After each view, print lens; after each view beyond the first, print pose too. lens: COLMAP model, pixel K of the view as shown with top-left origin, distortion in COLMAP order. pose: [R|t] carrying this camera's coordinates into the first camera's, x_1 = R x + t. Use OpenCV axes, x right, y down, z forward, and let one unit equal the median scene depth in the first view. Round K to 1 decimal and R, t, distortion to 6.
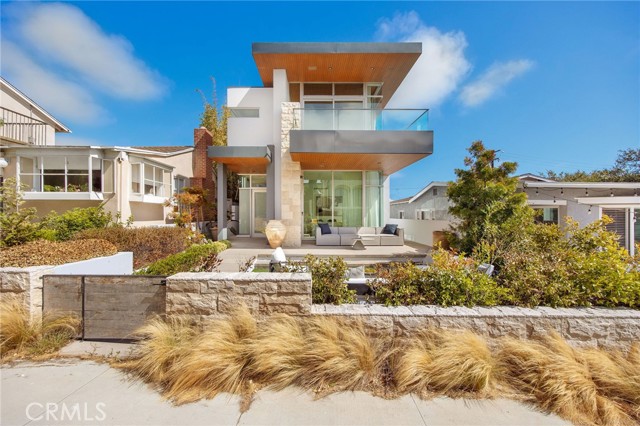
lens RADIAL K [[255.9, 0, 318.8], [0, 255.9, 213.4], [0, 0, 1]] dist [0.000334, 0.000051]
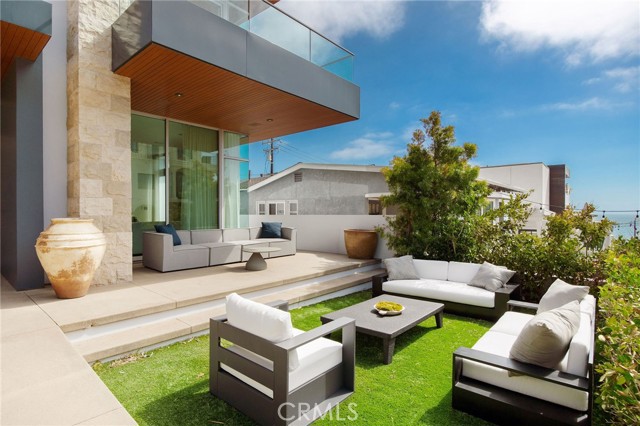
lens RADIAL K [[333.0, 0, 319.4], [0, 333.0, 212.1], [0, 0, 1]] dist [-0.000002, -0.000050]
pose [[0.669920, -0.007493, 0.742396, -0.273296], [0.003952, 0.999971, 0.006527, 0.014568], [-0.742423, -0.001439, 0.669930, 0.406161]]
